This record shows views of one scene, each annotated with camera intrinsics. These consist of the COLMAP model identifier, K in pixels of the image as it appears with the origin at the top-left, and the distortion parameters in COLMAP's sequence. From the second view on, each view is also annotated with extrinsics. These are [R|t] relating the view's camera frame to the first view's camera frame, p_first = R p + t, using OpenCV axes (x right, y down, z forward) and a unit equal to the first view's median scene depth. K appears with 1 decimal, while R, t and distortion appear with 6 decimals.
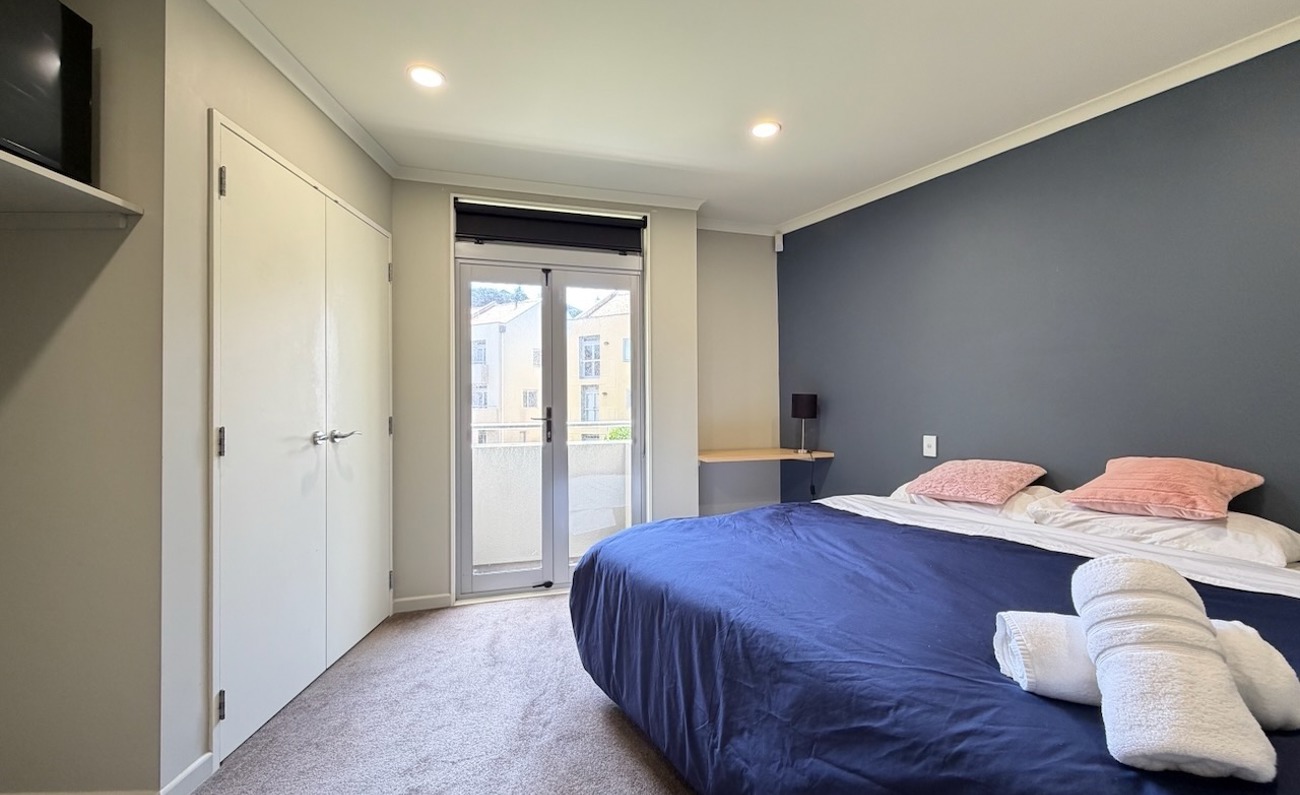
lens RADIAL K [[520.2, 0, 645.0], [0, 520.2, 397.2], [0, 0, 1]] dist [0.000332, 0.000697]
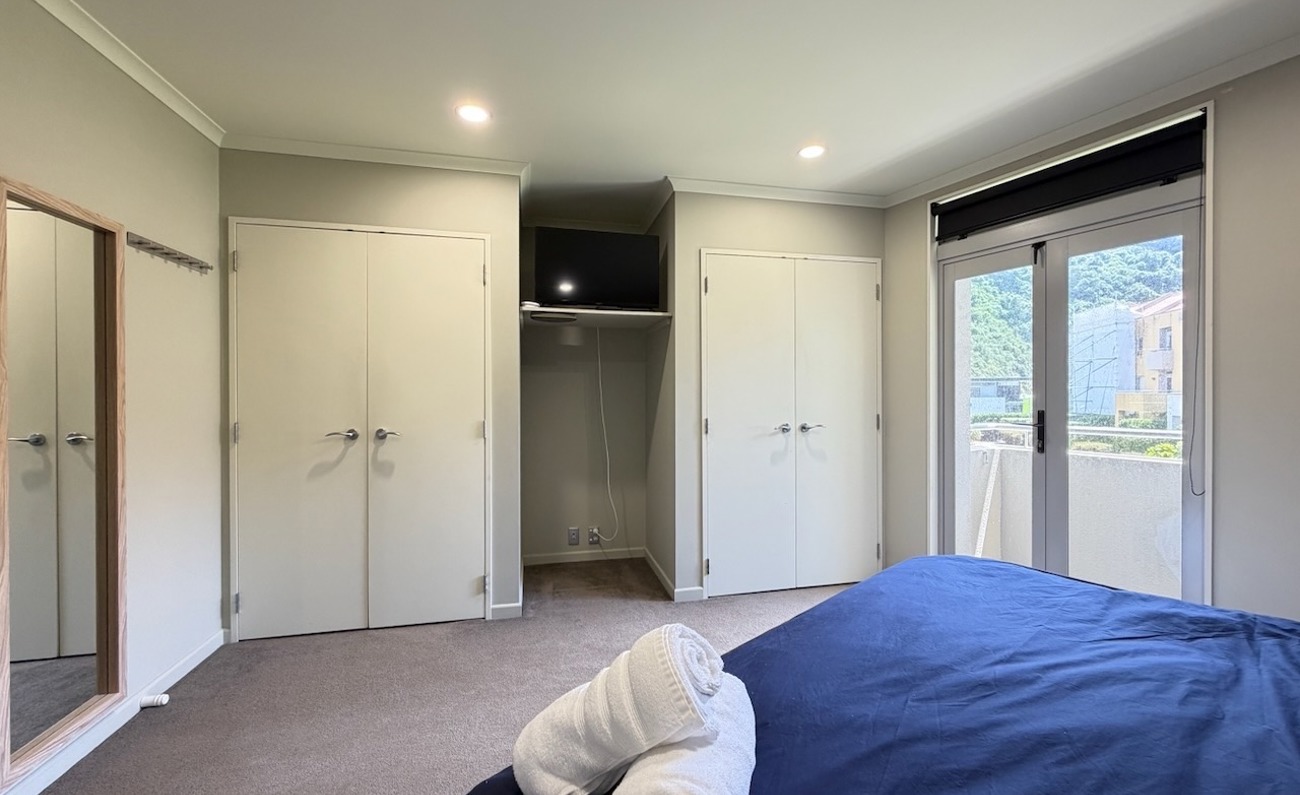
lens RADIAL K [[520.2, 0, 658.8], [0, 520.2, 400.8], [0, 0, 1]] dist [0.000332, 0.000697]
pose [[0.202094, 0.020817, -0.979145, 0.547188], [0.020283, 0.999471, 0.025435, -0.032250], [0.979156, -0.025000, 0.201565, 0.258953]]
